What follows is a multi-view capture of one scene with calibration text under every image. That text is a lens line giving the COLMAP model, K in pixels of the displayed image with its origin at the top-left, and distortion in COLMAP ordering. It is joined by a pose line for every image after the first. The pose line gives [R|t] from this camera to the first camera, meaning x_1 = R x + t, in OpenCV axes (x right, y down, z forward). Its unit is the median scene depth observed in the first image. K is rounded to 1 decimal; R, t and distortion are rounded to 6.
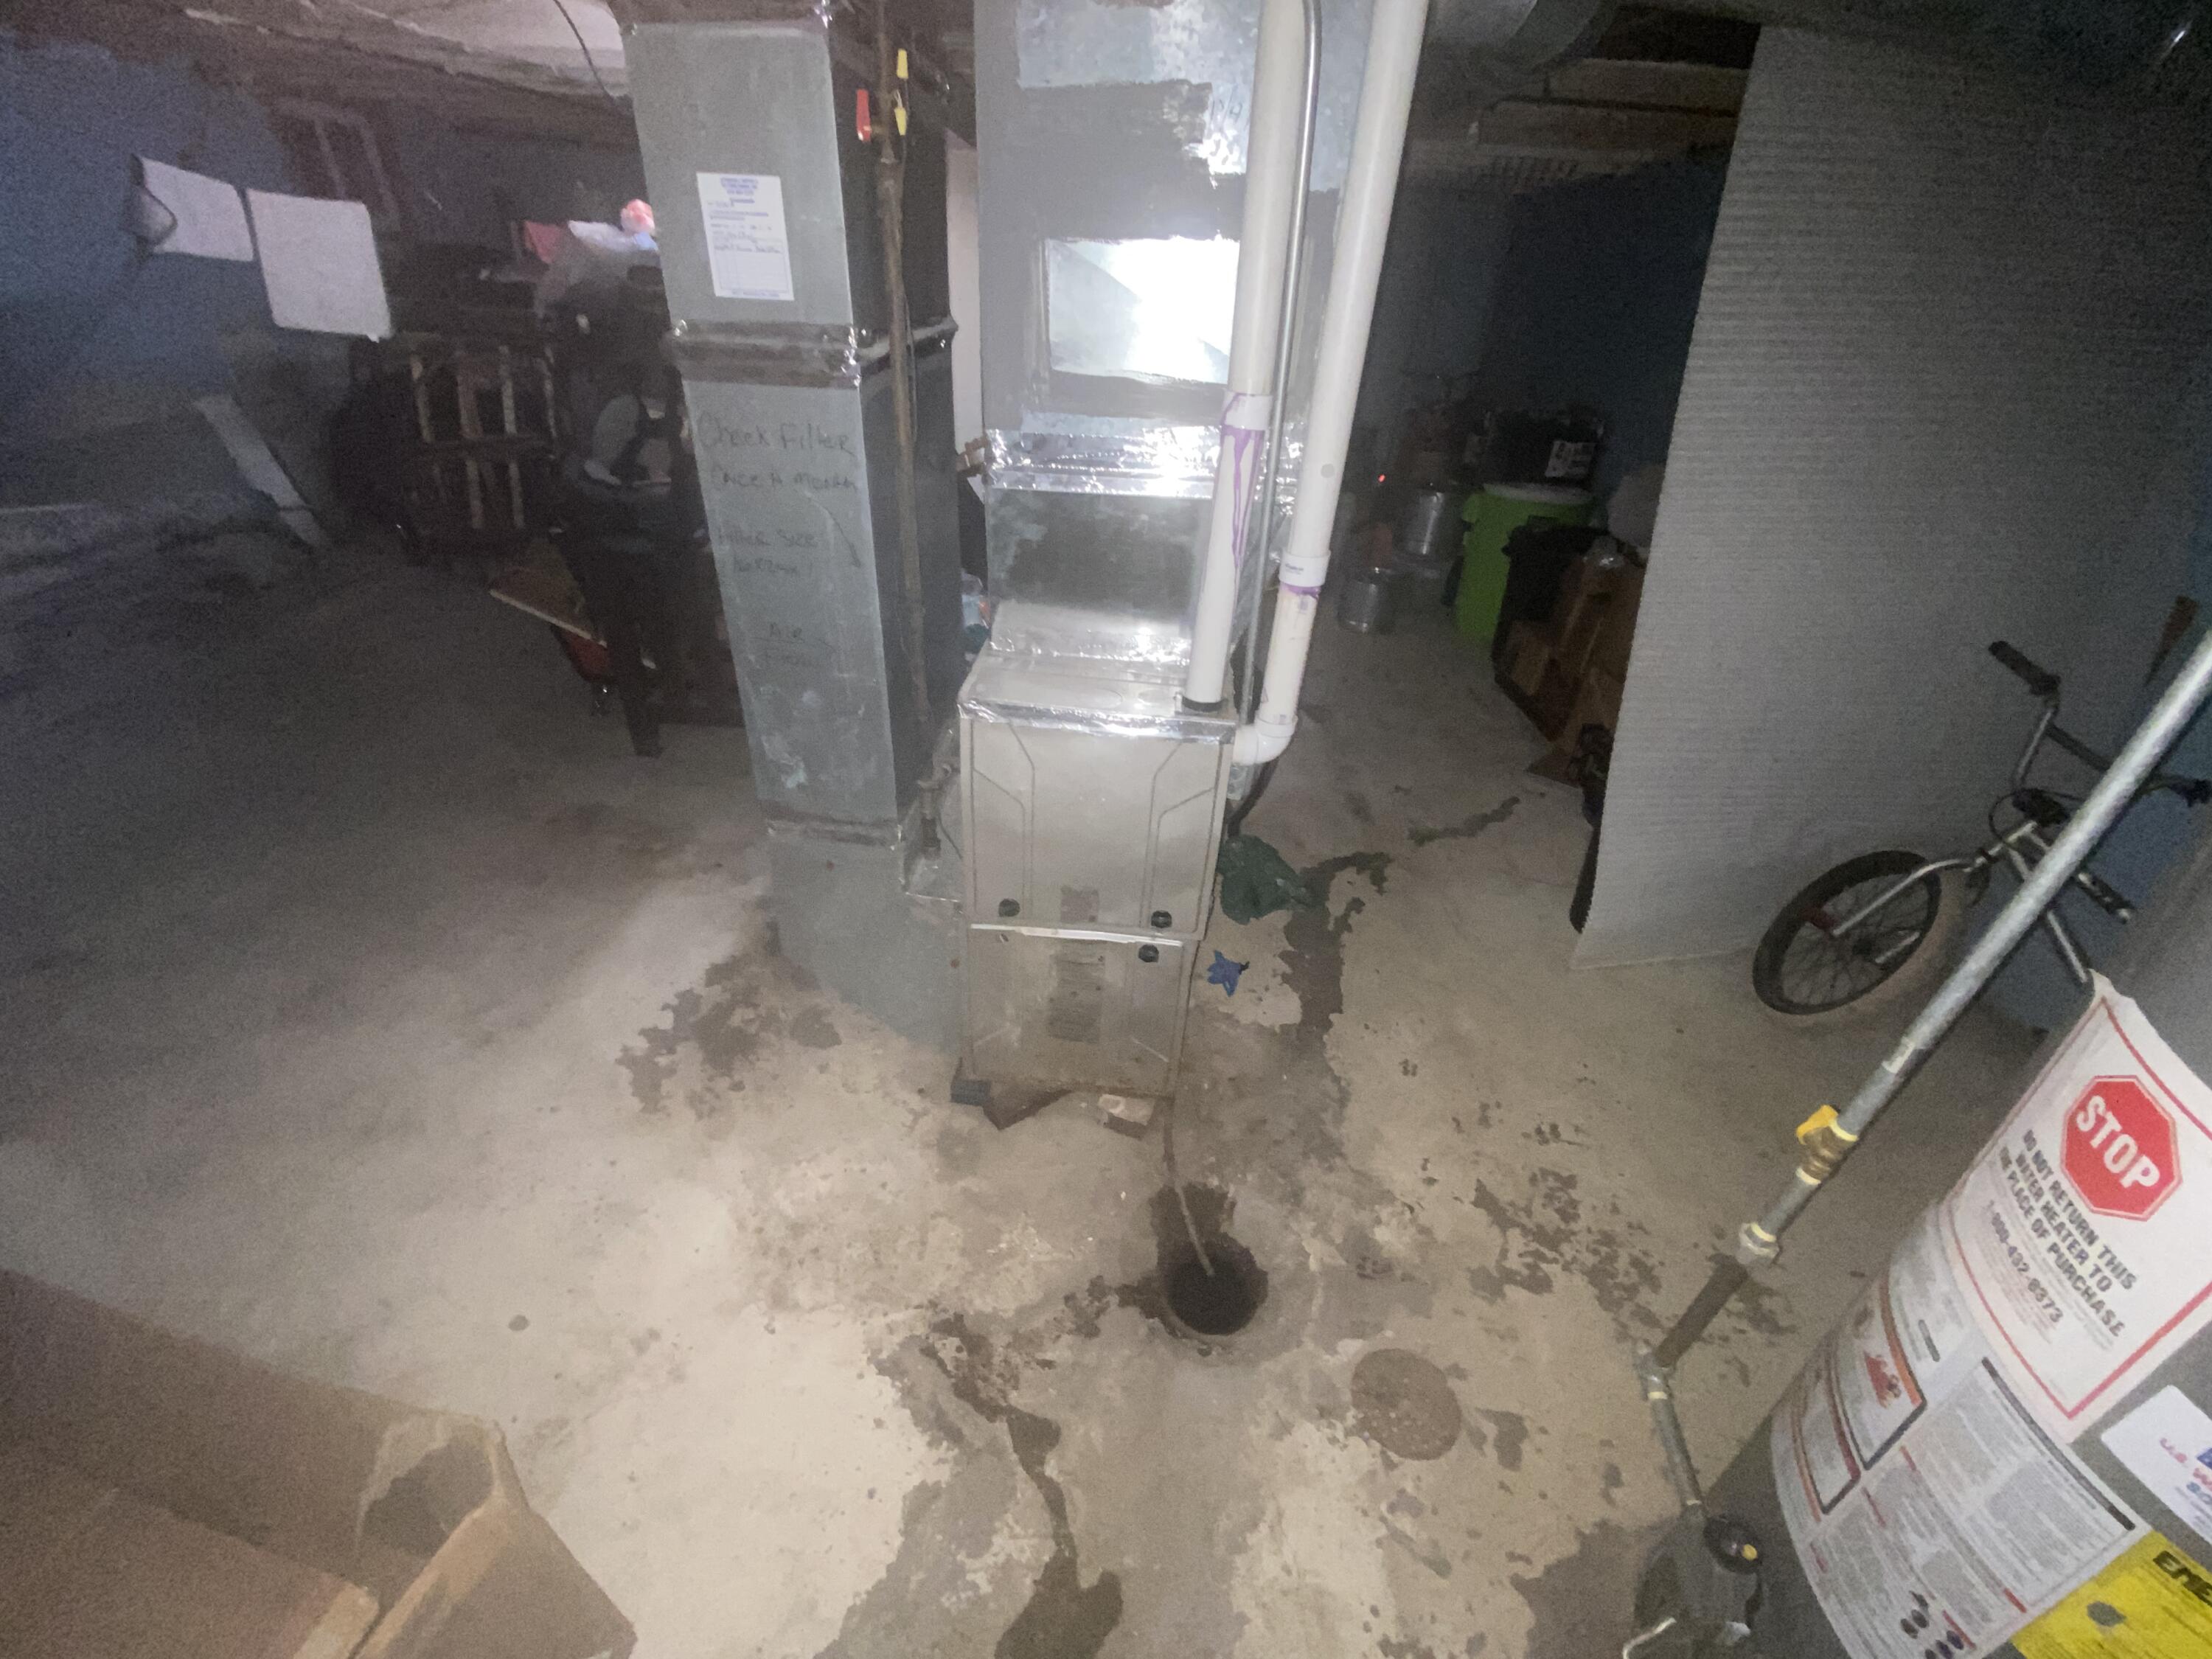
lens RADIAL K [[893.4, 0, 1101.6], [0, 893.4, 825.6], [0, 0, 1]] dist [0.019819, -0.016479]
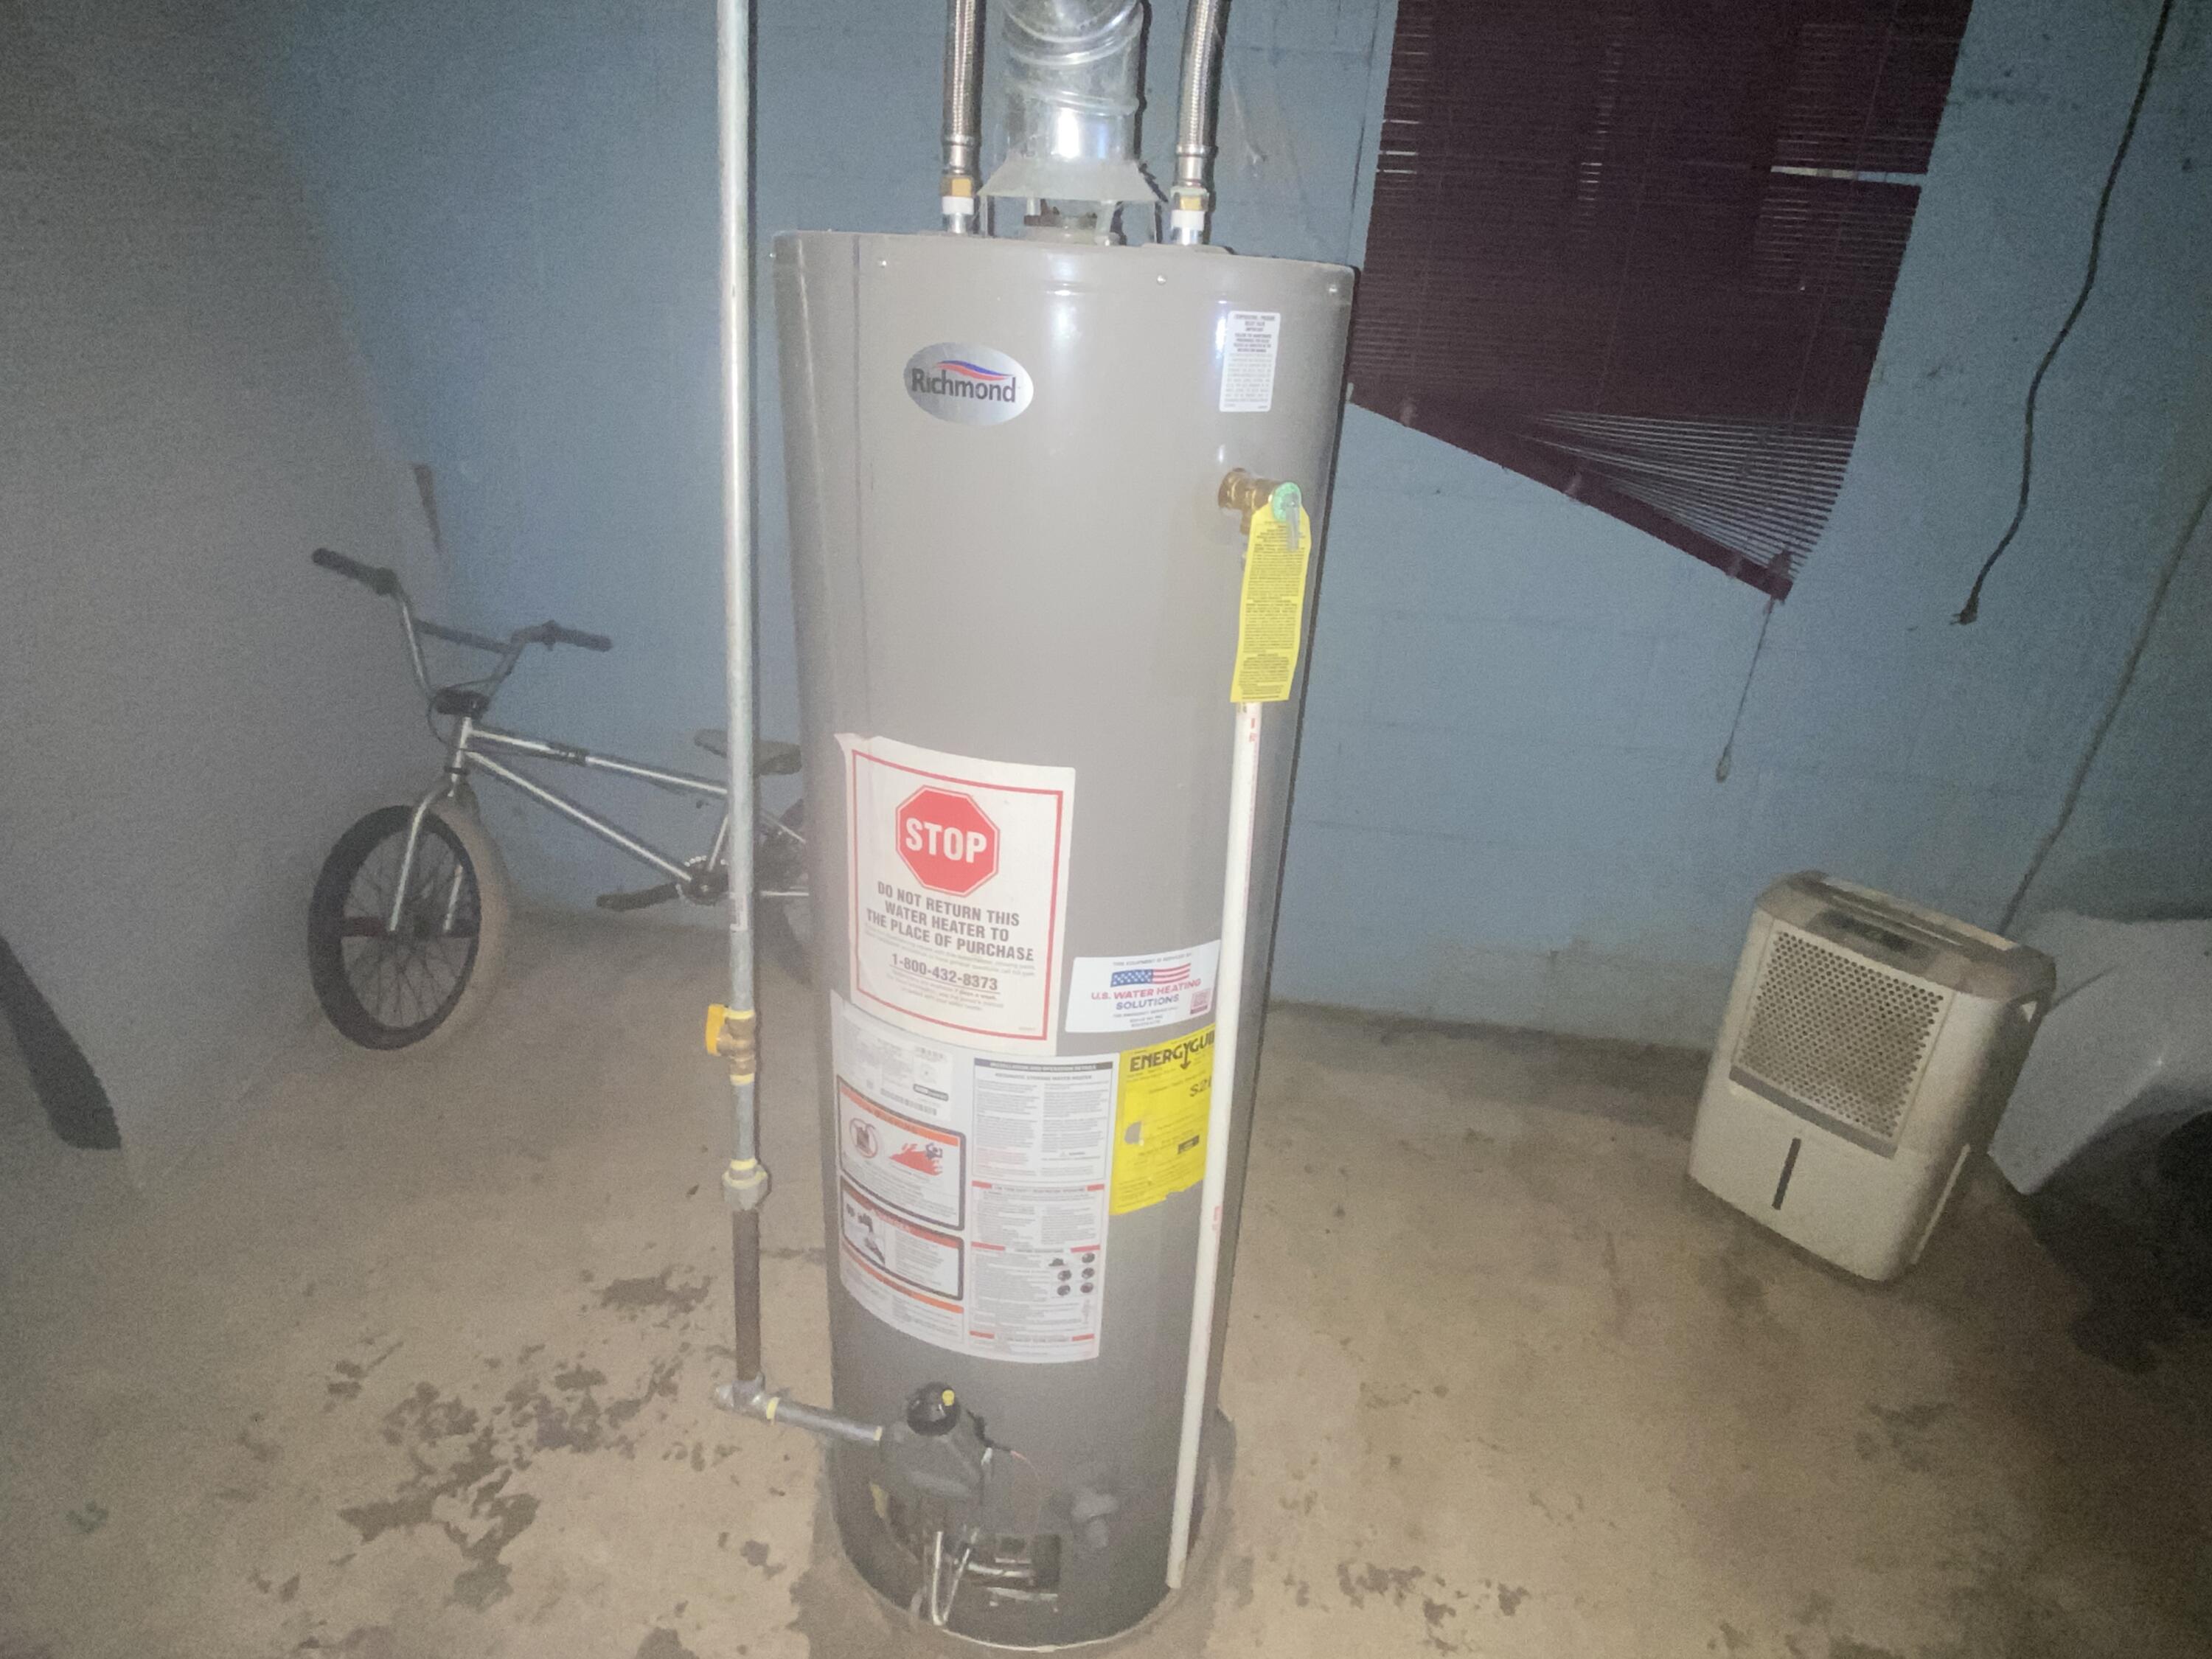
lens RADIAL K [[1260.1, 0, 1107.6], [0, 1260.1, 831.2], [0, 0, 1]] dist [-0.000029, -0.001586]
pose [[0.070126, -0.409506, 0.909608, -0.344629], [0.453095, 0.825440, 0.336682, -0.111773], [-0.888700, 0.388529, 0.243429, 0.335846]]
